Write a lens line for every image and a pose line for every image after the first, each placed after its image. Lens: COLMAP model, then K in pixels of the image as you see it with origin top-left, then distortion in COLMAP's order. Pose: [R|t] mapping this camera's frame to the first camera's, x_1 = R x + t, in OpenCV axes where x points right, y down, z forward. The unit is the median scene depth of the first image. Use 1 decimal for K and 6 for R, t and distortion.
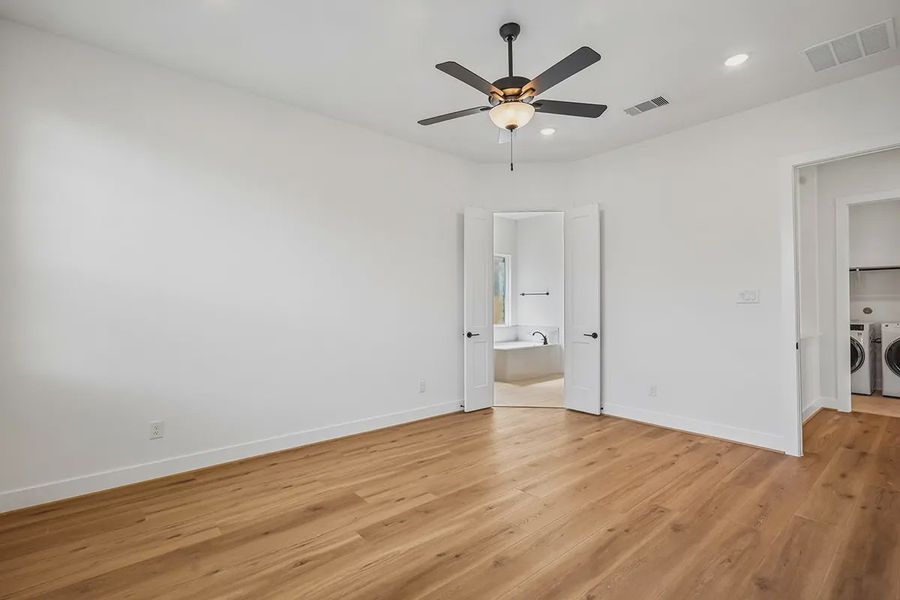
lens RADIAL K [[419.1, 0, 447.7], [0, 419.1, 304.1], [0, 0, 1]] dist [-0.001212, 0.000225]
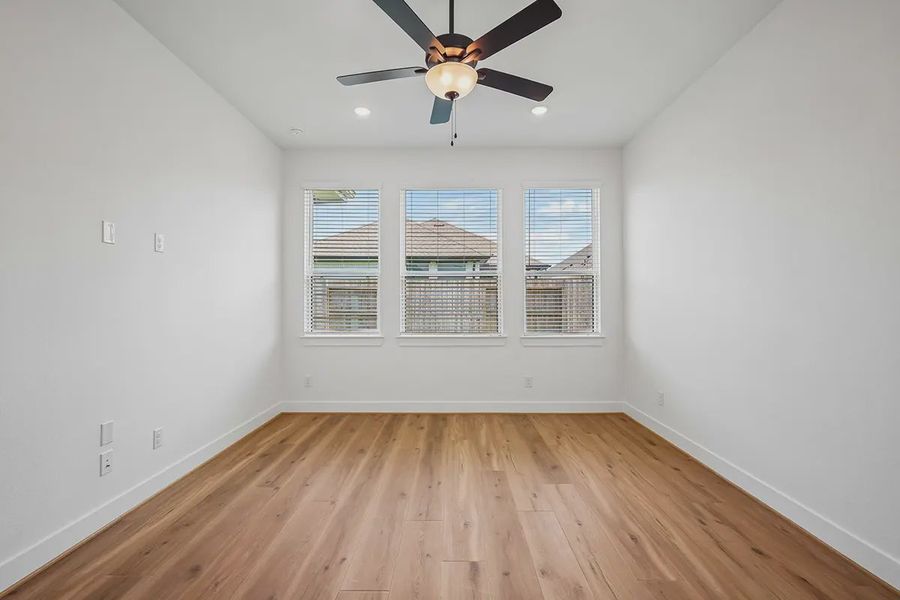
lens RADIAL K [[416.6, 0, 451.4], [0, 416.6, 297.2], [0, 0, 1]] dist [0.000002, 0.000604]
pose [[-0.650810, -0.005654, -0.759220, 0.717864], [0.003595, 0.999938, -0.010528, -0.000614], [0.759232, -0.009581, -0.650749, 1.380870]]
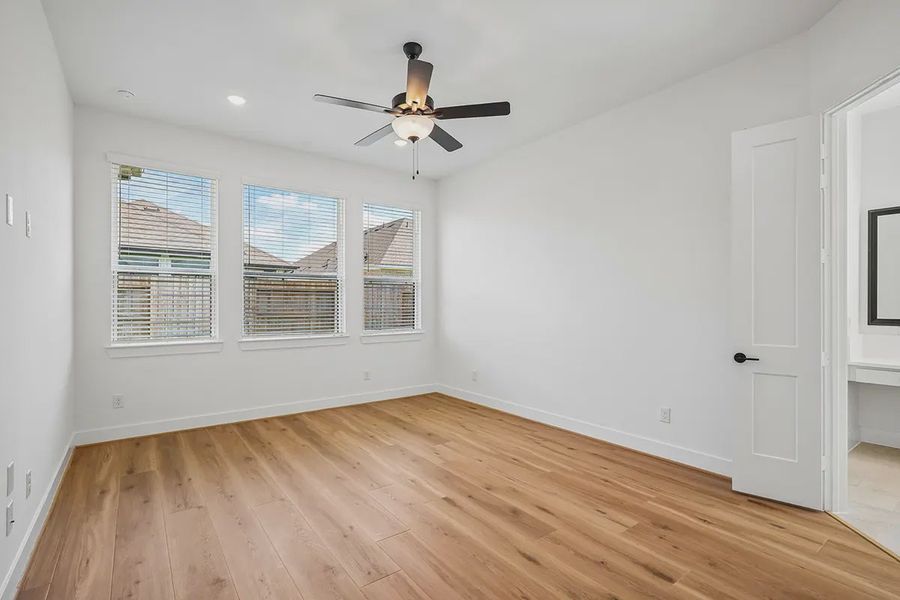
lens RADIAL K [[419.1, 0, 447.7], [0, 419.1, 304.1], [0, 0, 1]] dist [-0.001212, 0.000225]
pose [[-0.065611, 0.001728, -0.997844, 1.094422], [0.000353, 0.999998, 0.001709, -0.002021], [0.997845, -0.000240, -0.065612, 1.027943]]
